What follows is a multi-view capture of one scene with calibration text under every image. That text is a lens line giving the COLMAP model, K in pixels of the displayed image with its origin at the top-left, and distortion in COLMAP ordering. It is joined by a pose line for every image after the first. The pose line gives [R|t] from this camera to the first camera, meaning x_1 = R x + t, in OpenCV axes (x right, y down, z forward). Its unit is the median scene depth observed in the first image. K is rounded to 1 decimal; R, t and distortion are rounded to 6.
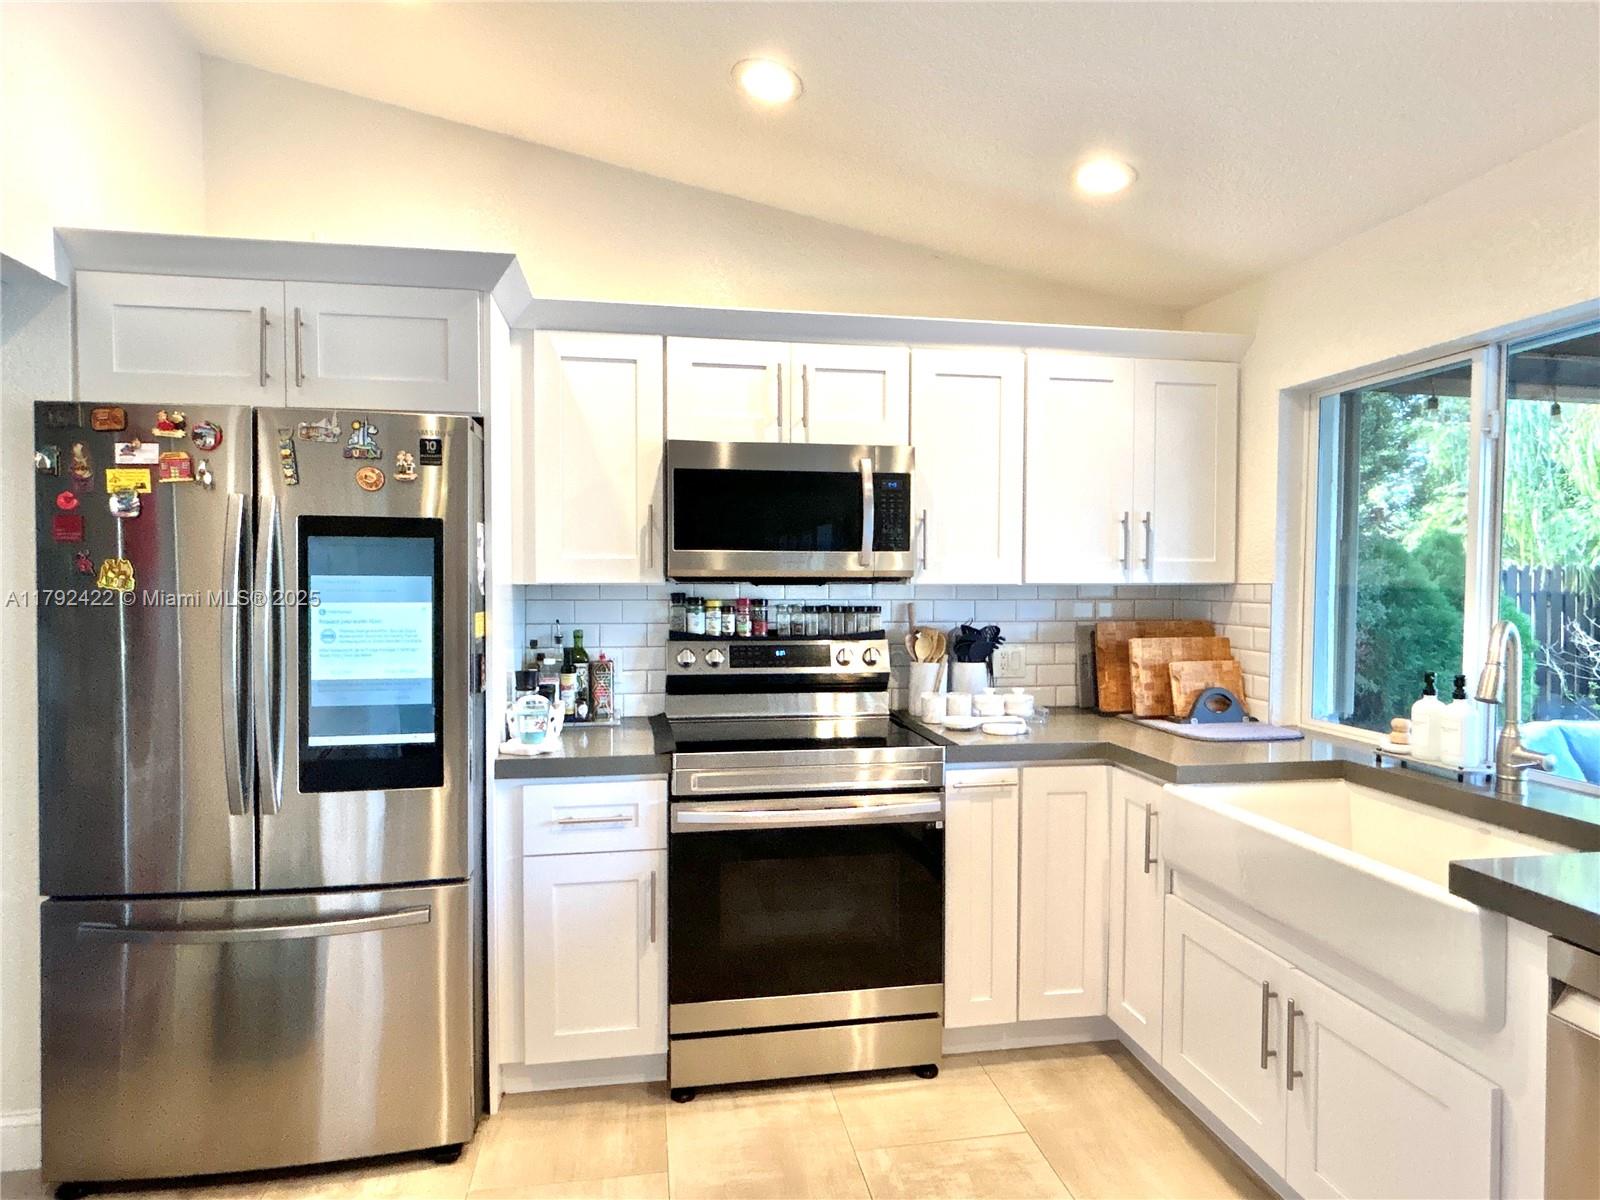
lens RADIAL K [[890.3, 0, 803.3], [0, 890.3, 595.3], [0, 0, 1]] dist [-0.000993, 0.000200]
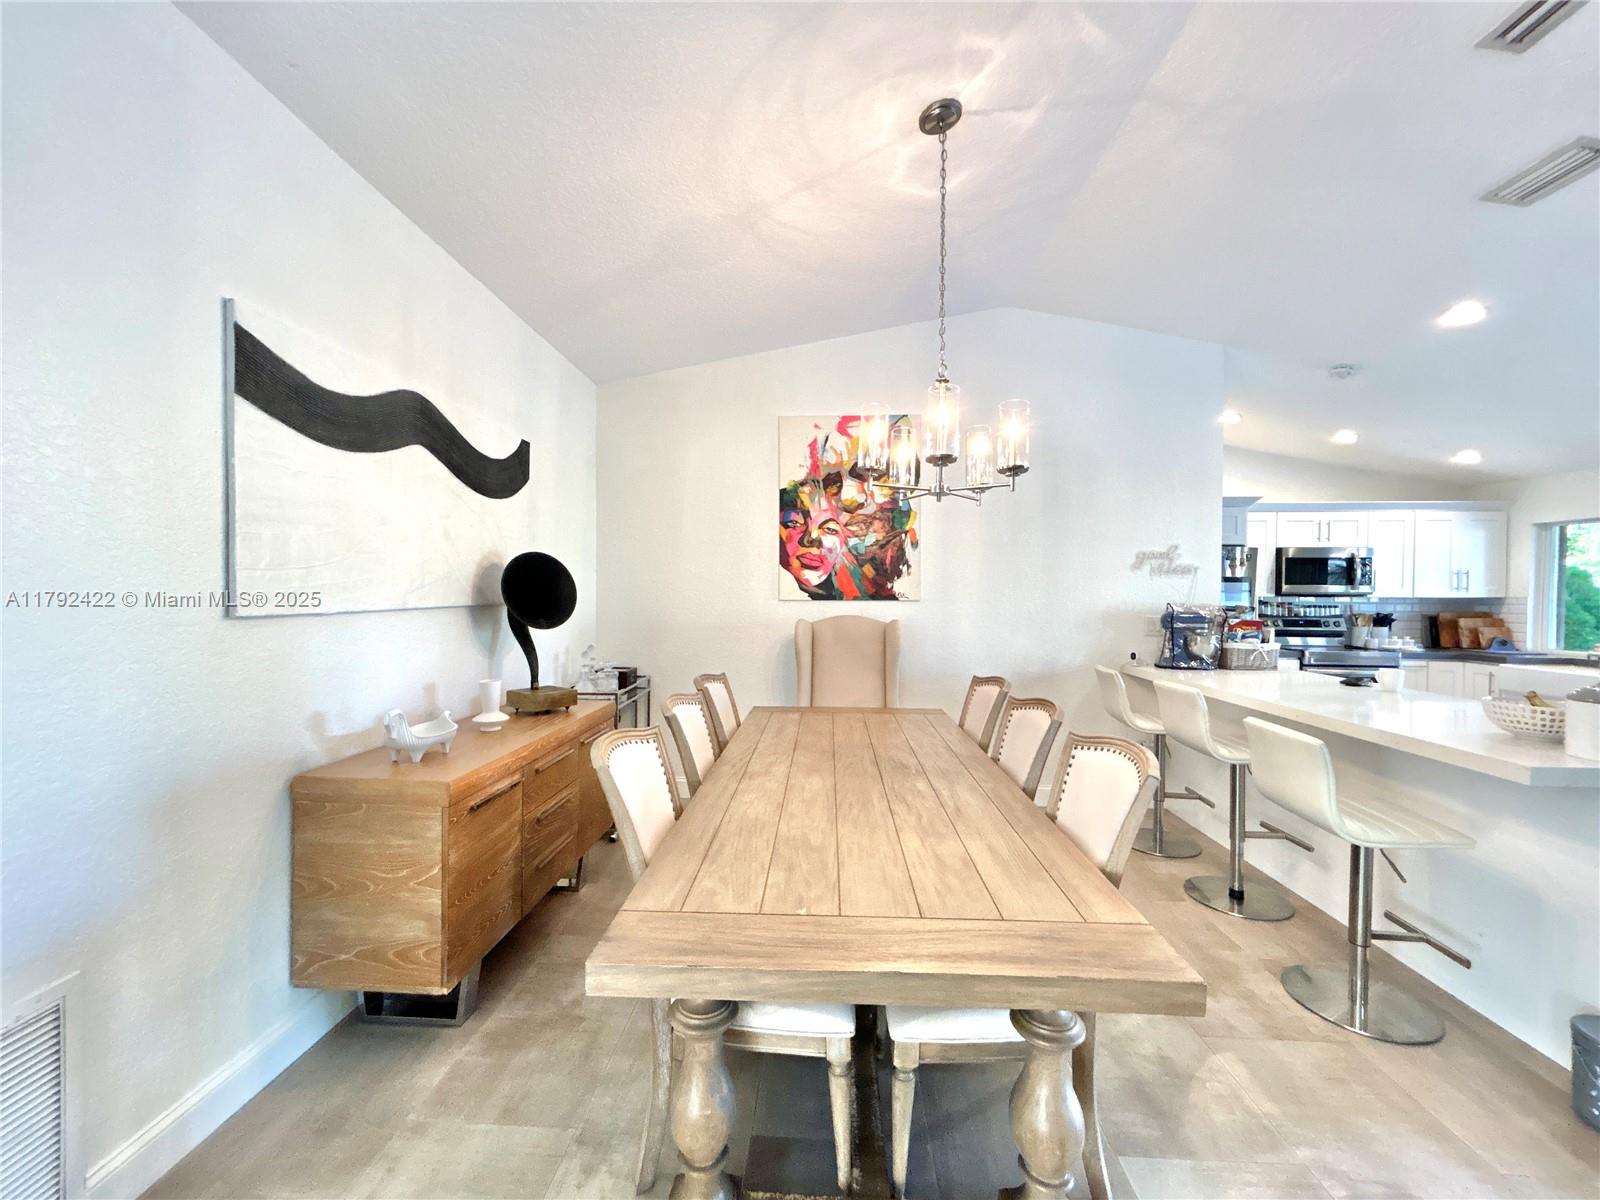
lens RADIAL K [[651.0, 0, 816.0], [0, 651.0, 603.2], [0, 0, 1]] dist [0.006193, 0.000261]
pose [[0.977696, 0.007392, -0.209896, -1.074441], [-0.008159, 0.999963, -0.002790, 0.024751], [0.209867, 0.004440, 0.977720, -1.278721]]
